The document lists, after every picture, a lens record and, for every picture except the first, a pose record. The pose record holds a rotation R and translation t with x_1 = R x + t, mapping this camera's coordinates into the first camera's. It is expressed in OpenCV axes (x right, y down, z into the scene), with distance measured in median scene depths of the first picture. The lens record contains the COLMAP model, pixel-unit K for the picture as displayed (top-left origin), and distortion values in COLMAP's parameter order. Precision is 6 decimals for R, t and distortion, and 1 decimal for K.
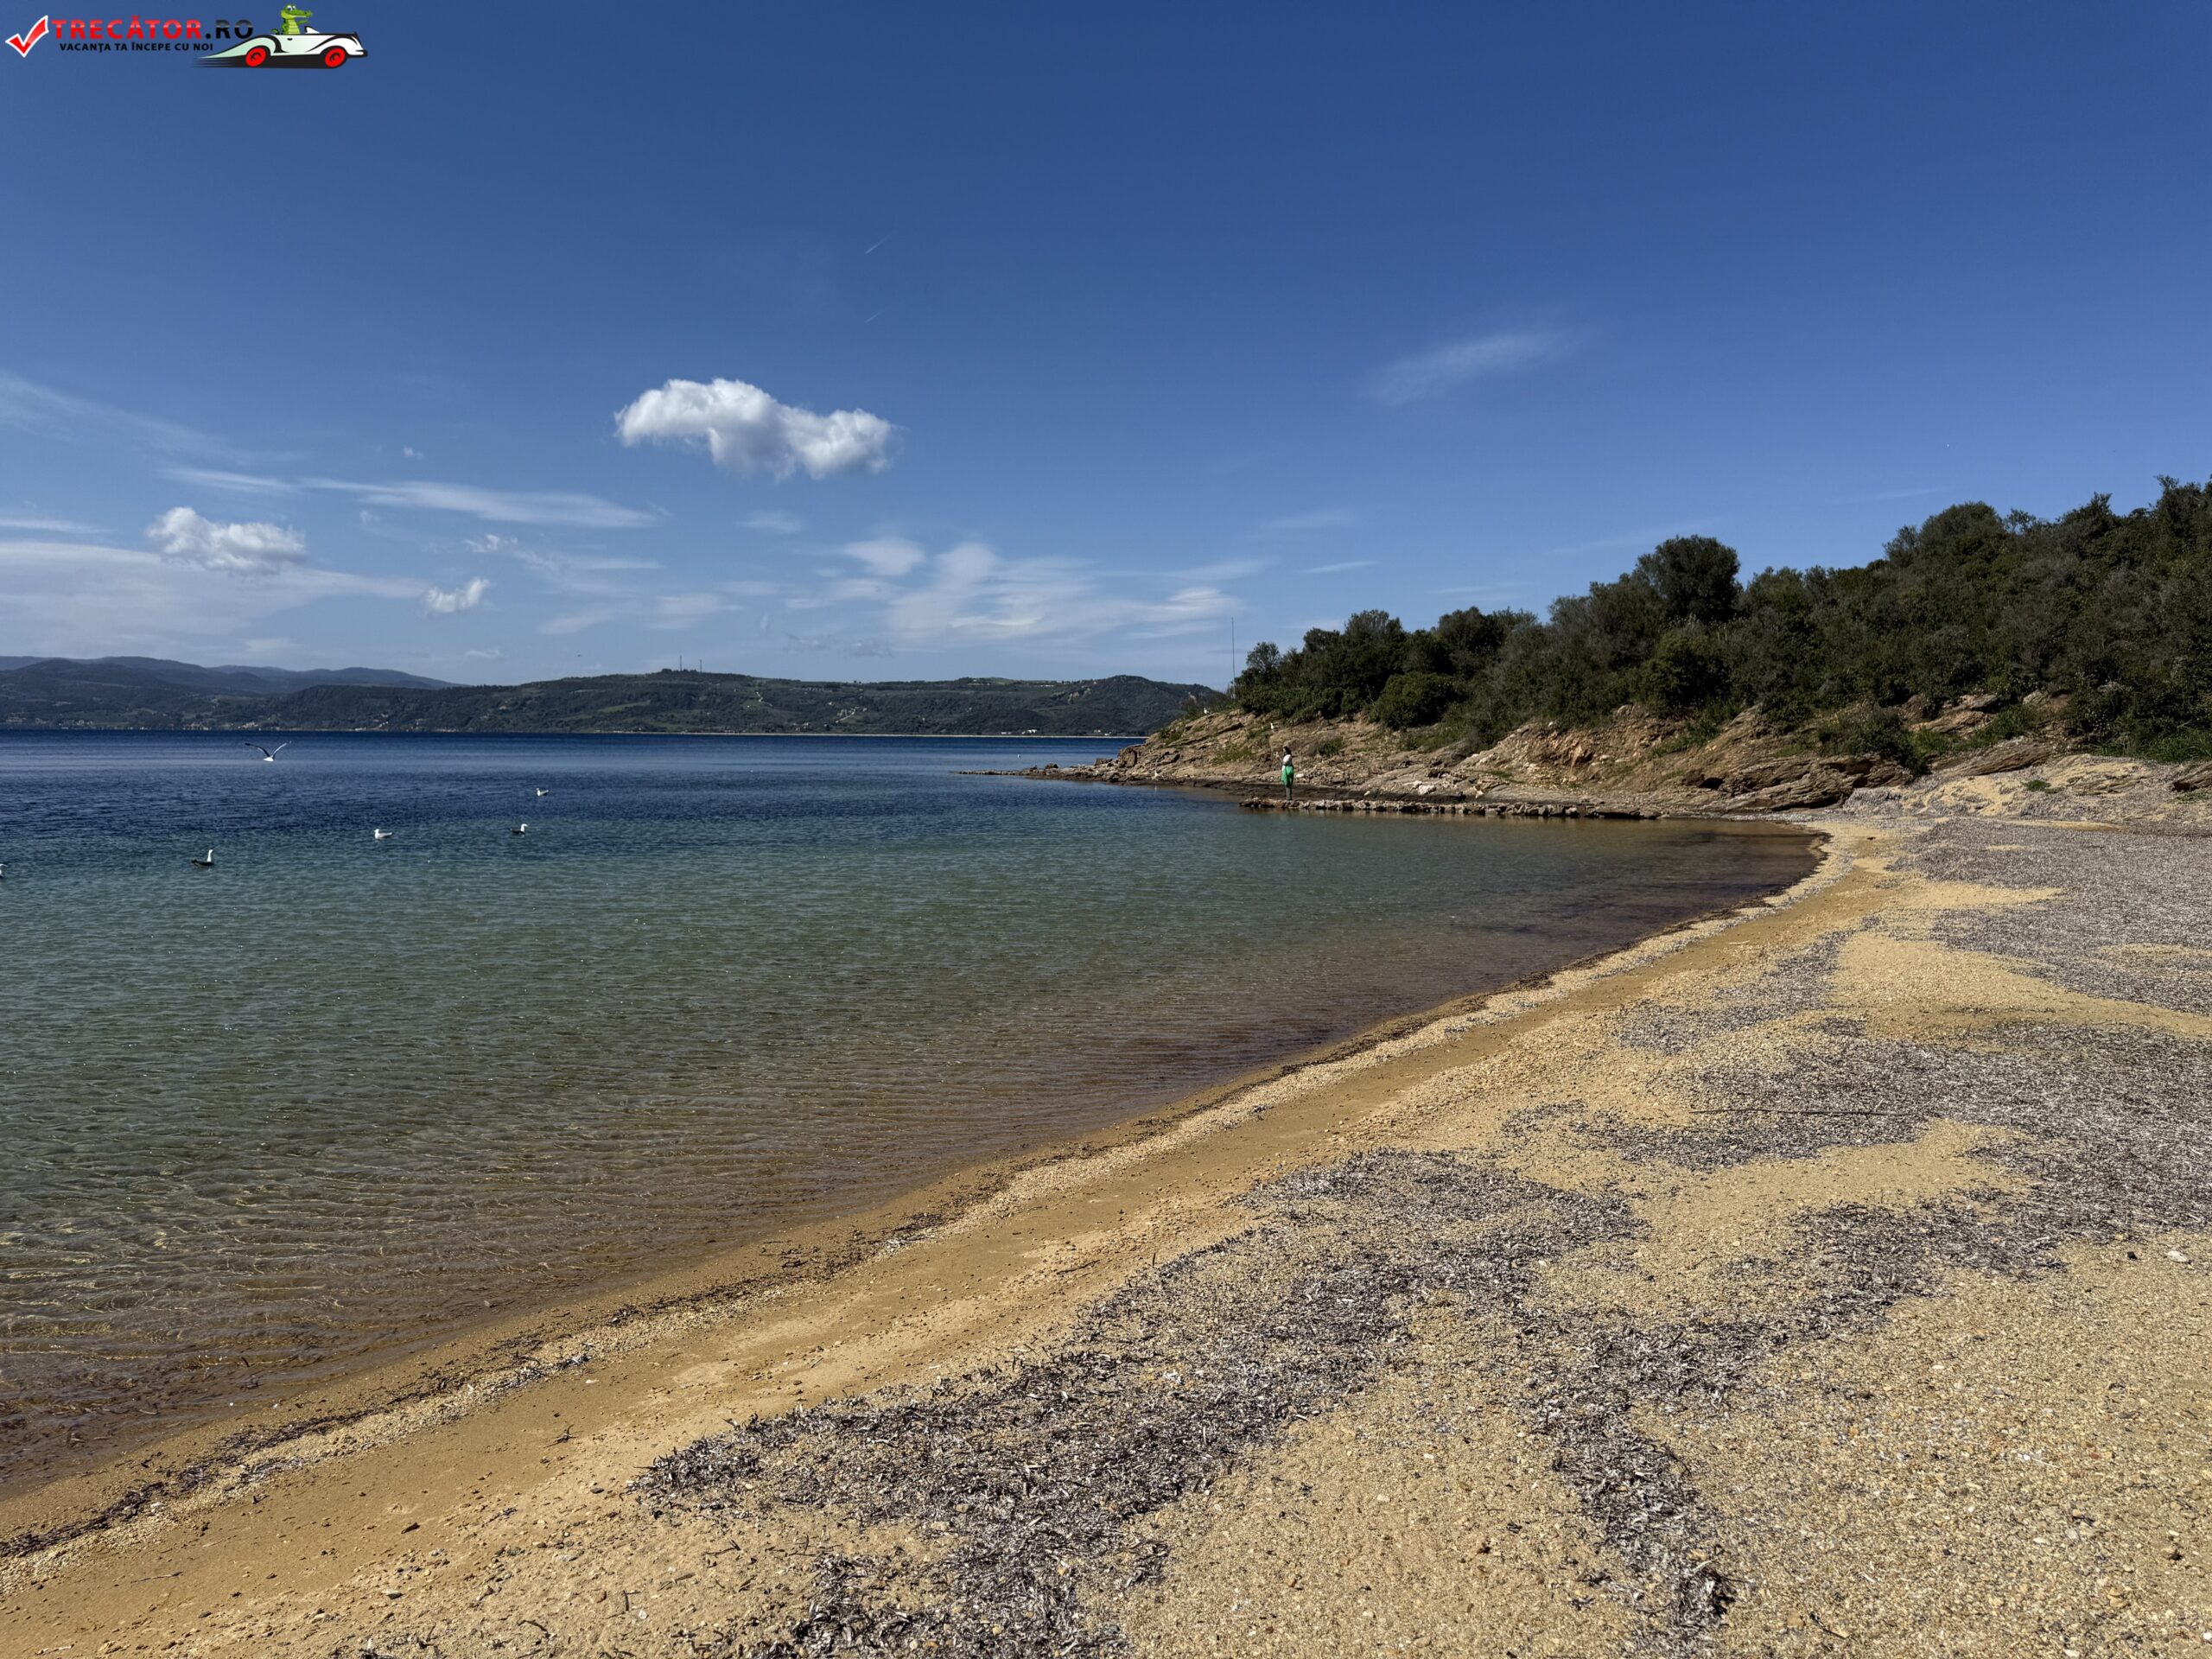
lens RADIAL K [[1542.9, 0, 1103.9], [0, 1542.9, 853.2], [0, 0, 1]] dist [0.096528, -0.132759]
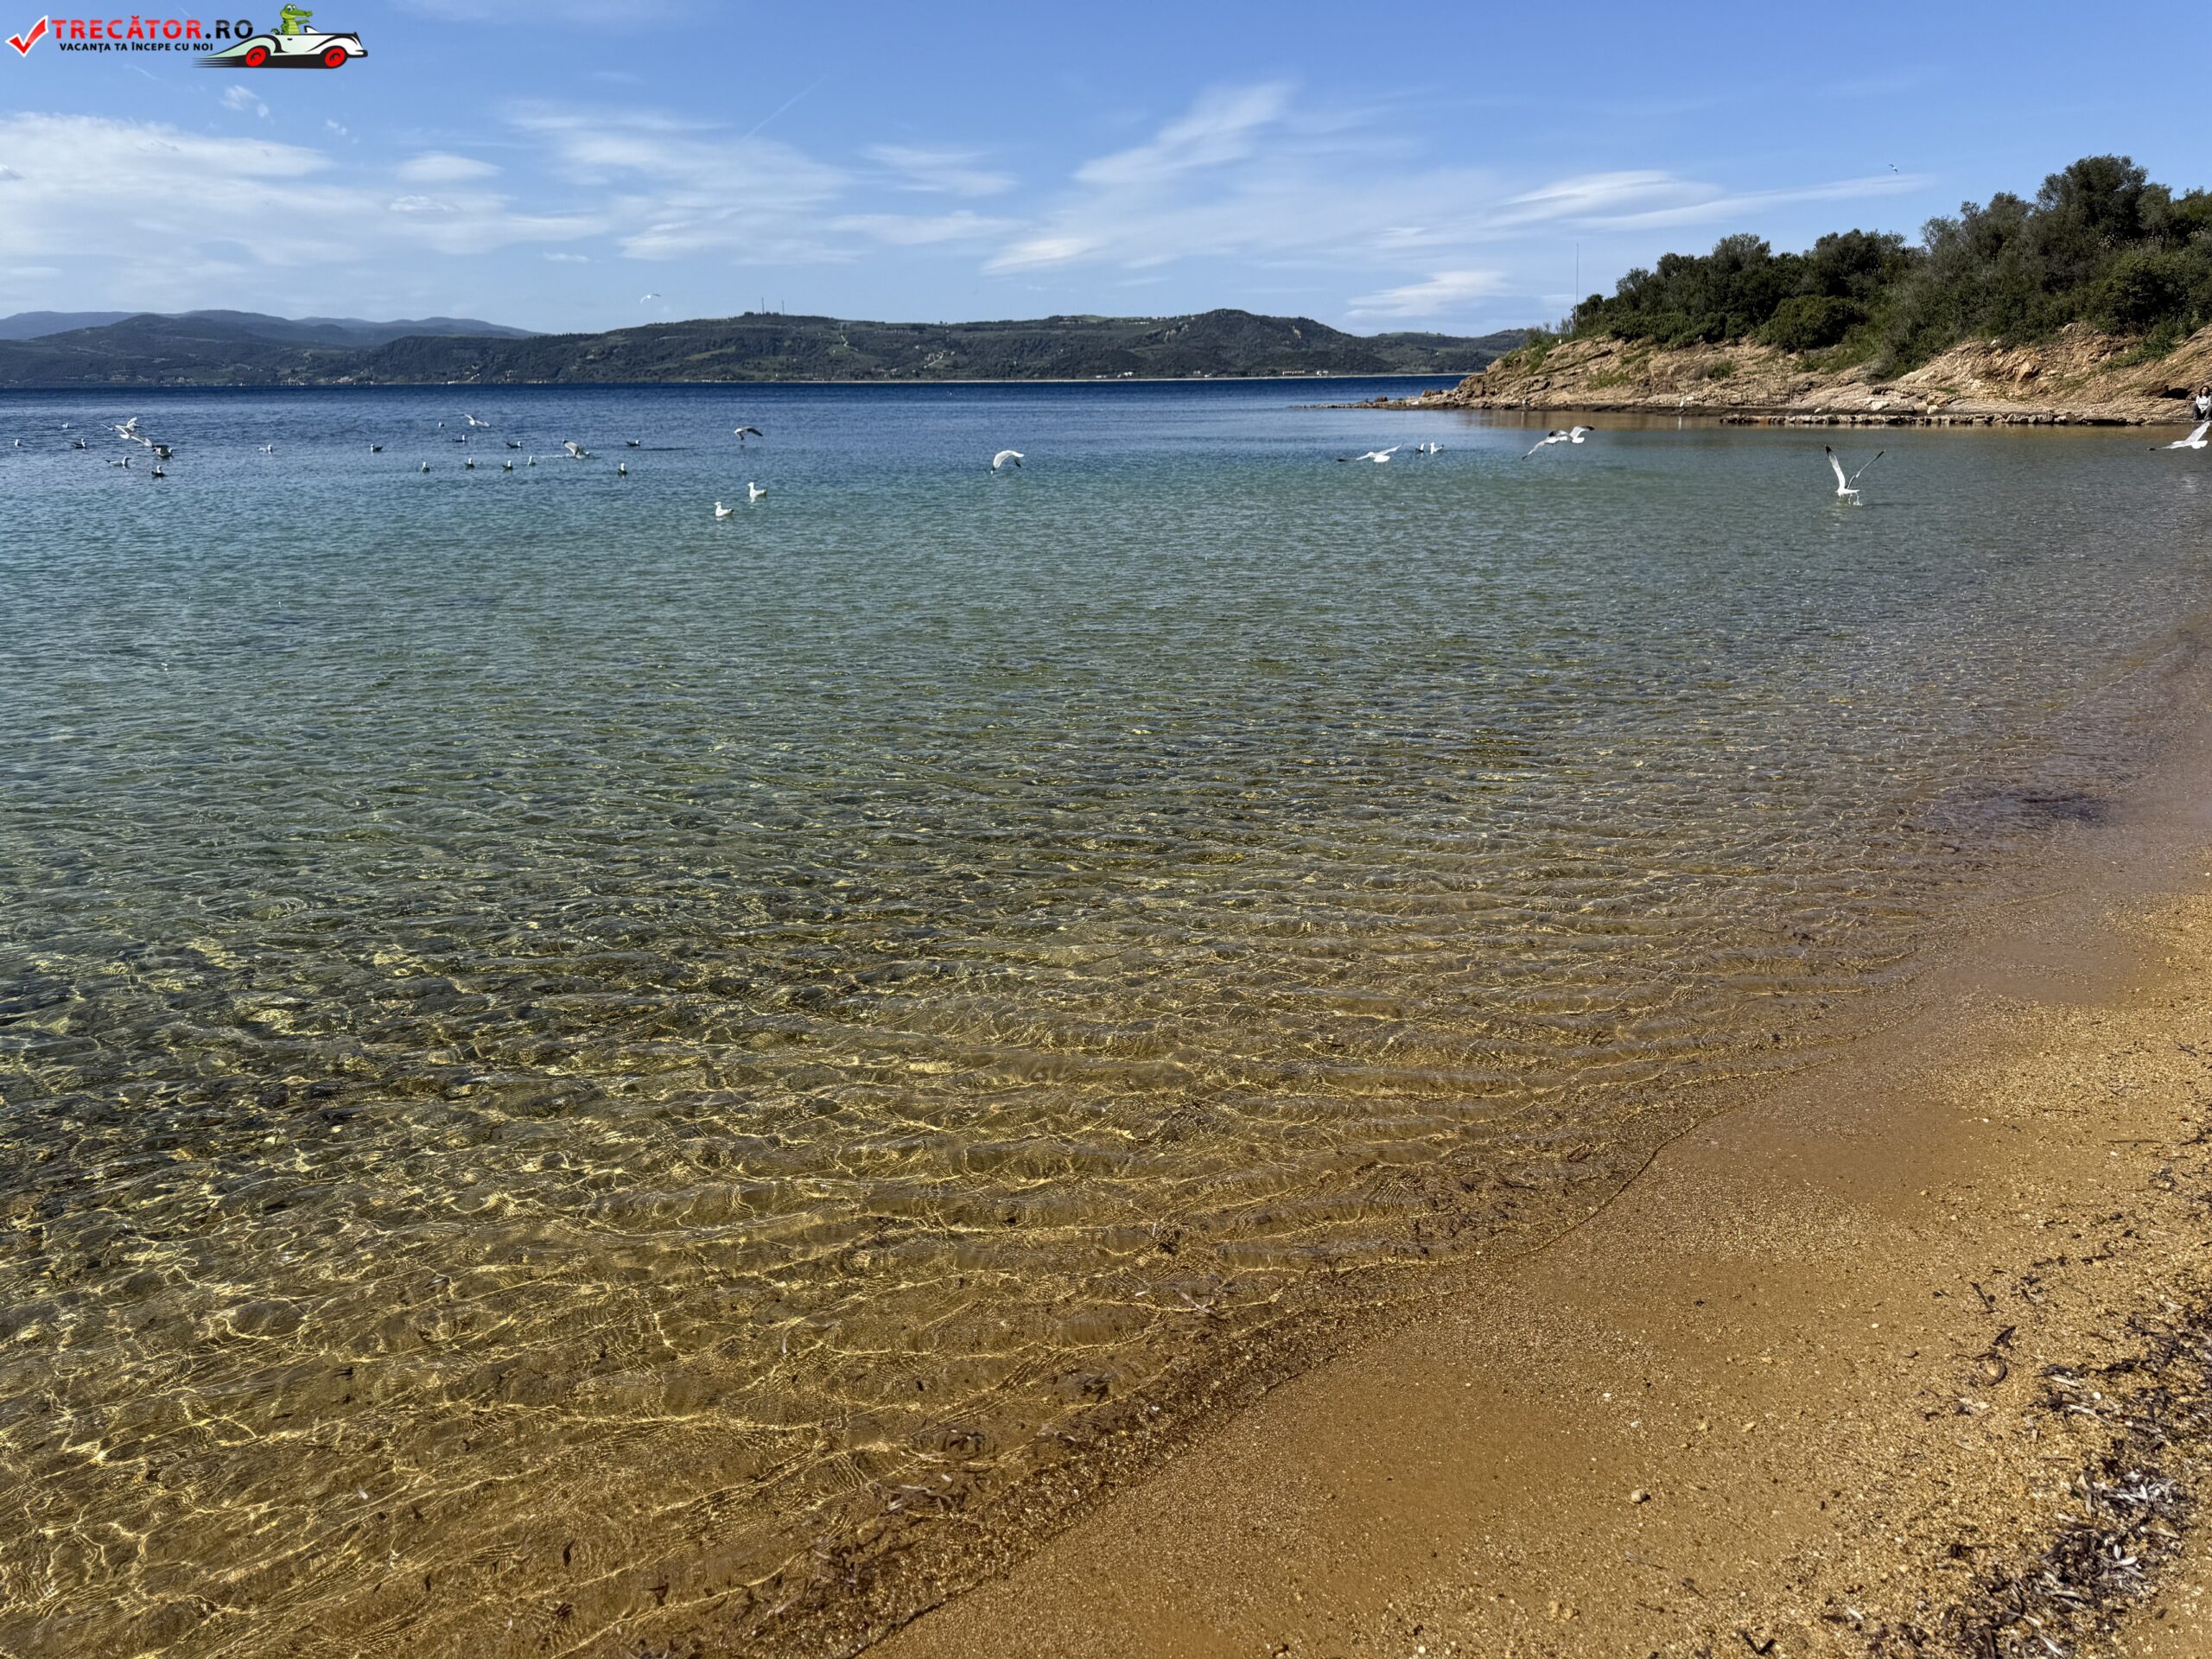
lens RADIAL K [[1562.5, 0, 1098.0], [0, 1562.5, 827.7], [0, 0, 1]] dist [0.026616, -0.028472]
pose [[0.997852, 0.003018, -0.065442, -0.267540], [0.010297, 0.979294, 0.202179, 0.021406], [0.064698, -0.202418, 0.977160, -0.190683]]
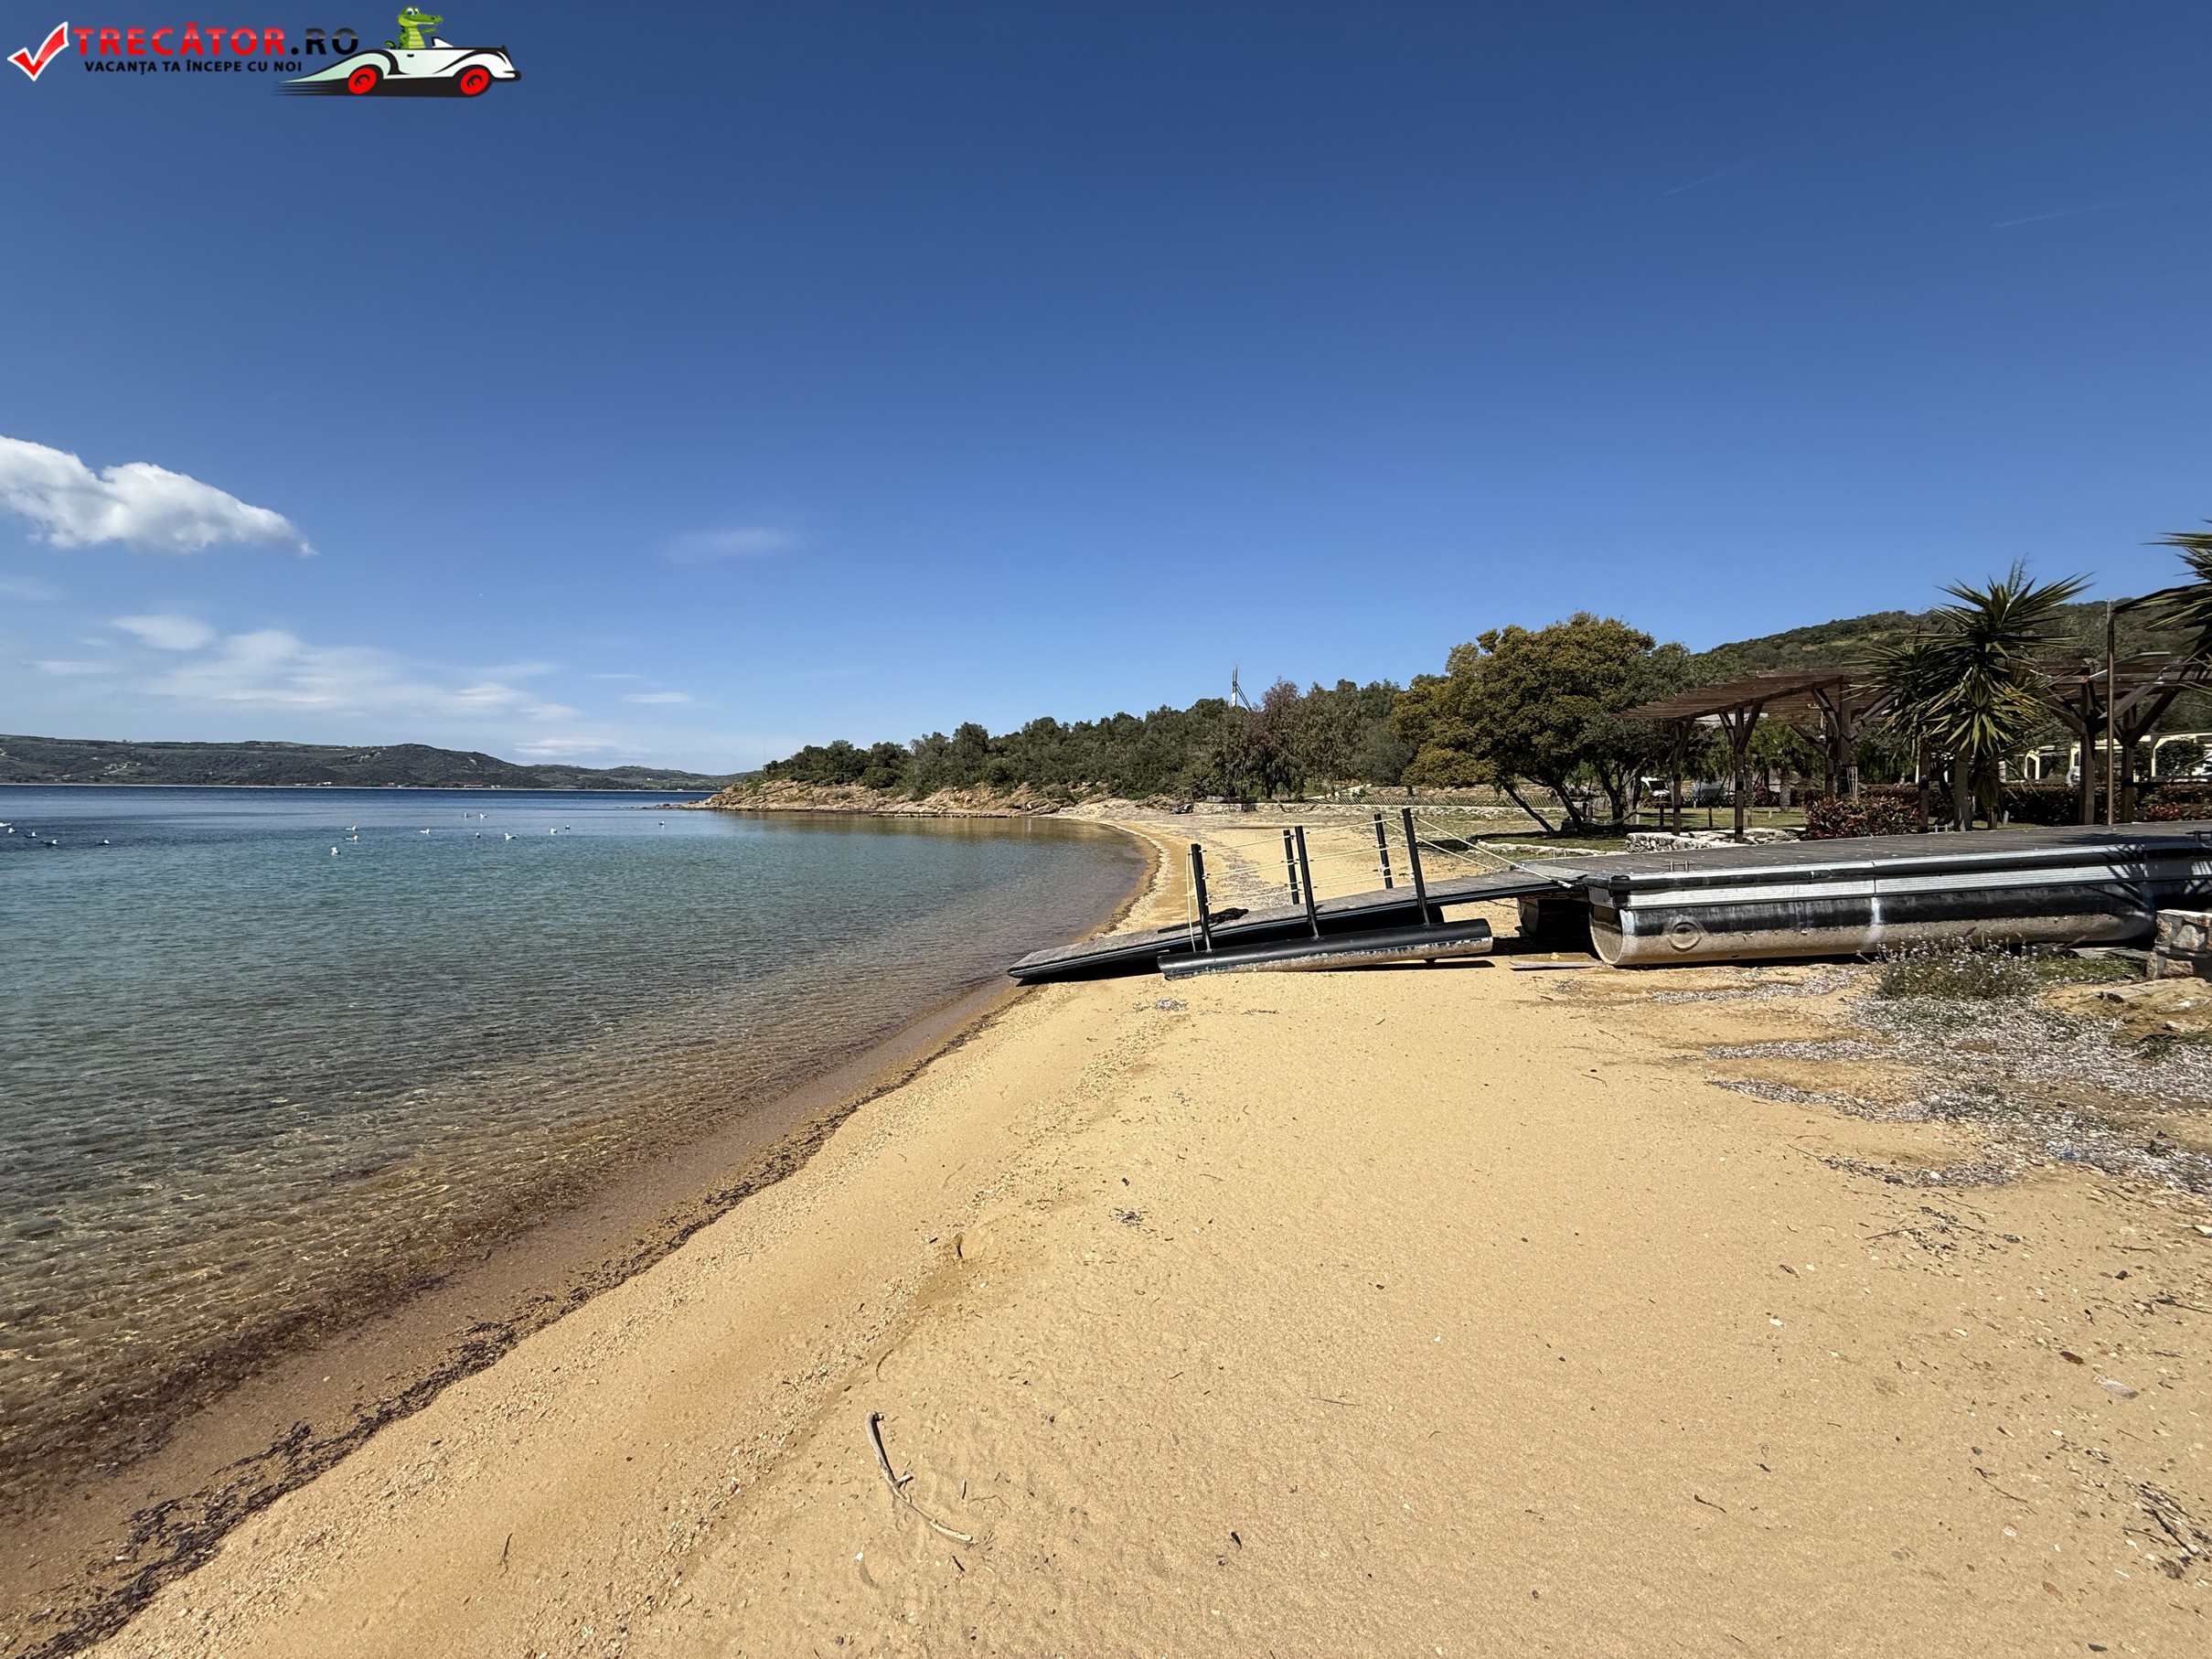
lens RADIAL K [[876.4, 0, 1104.2], [0, 876.4, 826.7], [0, 0, 1]] dist [-0.001338, 0.000001]
pose [[0.776190, -0.019758, 0.630190, -0.545083], [0.041115, 0.998968, -0.019320, 0.034037], [-0.629157, 0.040906, 0.776201, -0.473340]]
